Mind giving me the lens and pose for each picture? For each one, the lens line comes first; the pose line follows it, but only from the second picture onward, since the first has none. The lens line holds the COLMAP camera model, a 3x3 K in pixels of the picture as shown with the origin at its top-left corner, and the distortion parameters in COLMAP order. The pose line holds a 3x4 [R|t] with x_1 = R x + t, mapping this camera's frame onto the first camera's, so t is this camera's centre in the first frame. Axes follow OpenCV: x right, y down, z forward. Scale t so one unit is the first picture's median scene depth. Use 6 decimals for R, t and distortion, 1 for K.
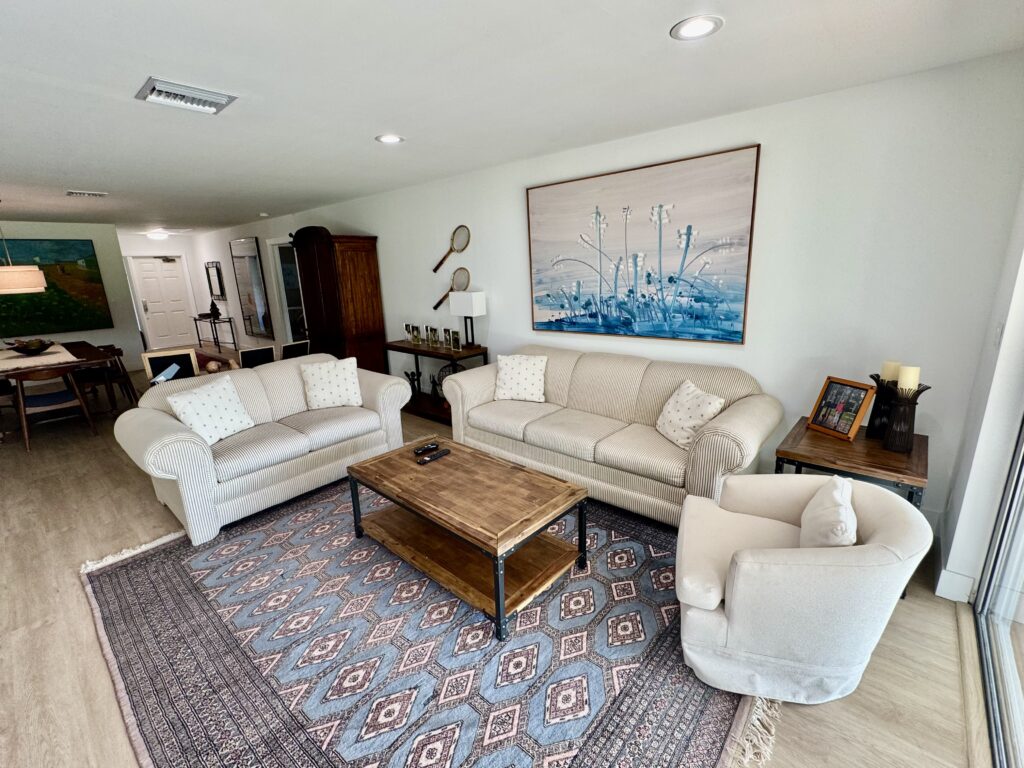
lens RADIAL K [[446.7, 0, 512.5], [0, 446.7, 381.3], [0, 0, 1]] dist [-0.003567, -0.000090]
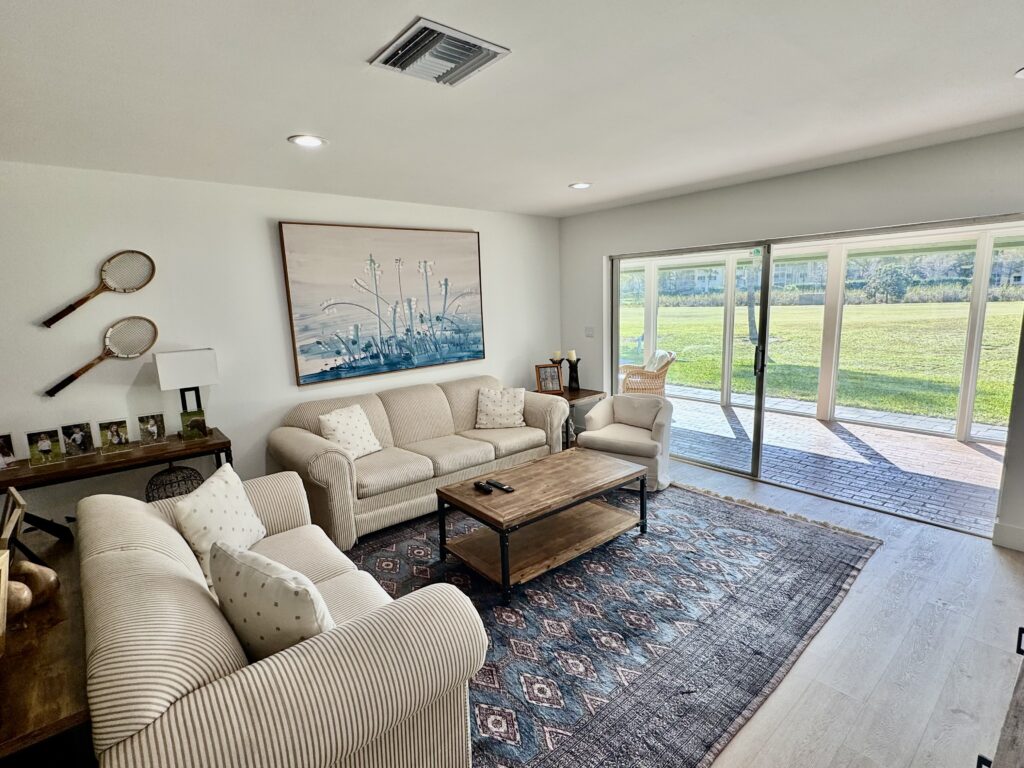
lens RADIAL K [[496.9, 0, 511.7], [0, 496.9, 379.2], [0, 0, 1]] dist [0.006010, 0.000738]
pose [[0.161566, -0.137494, 0.977237, -0.952335], [0.272157, 0.958054, 0.089799, -0.122122], [-0.948592, 0.251453, 0.192209, 0.528824]]
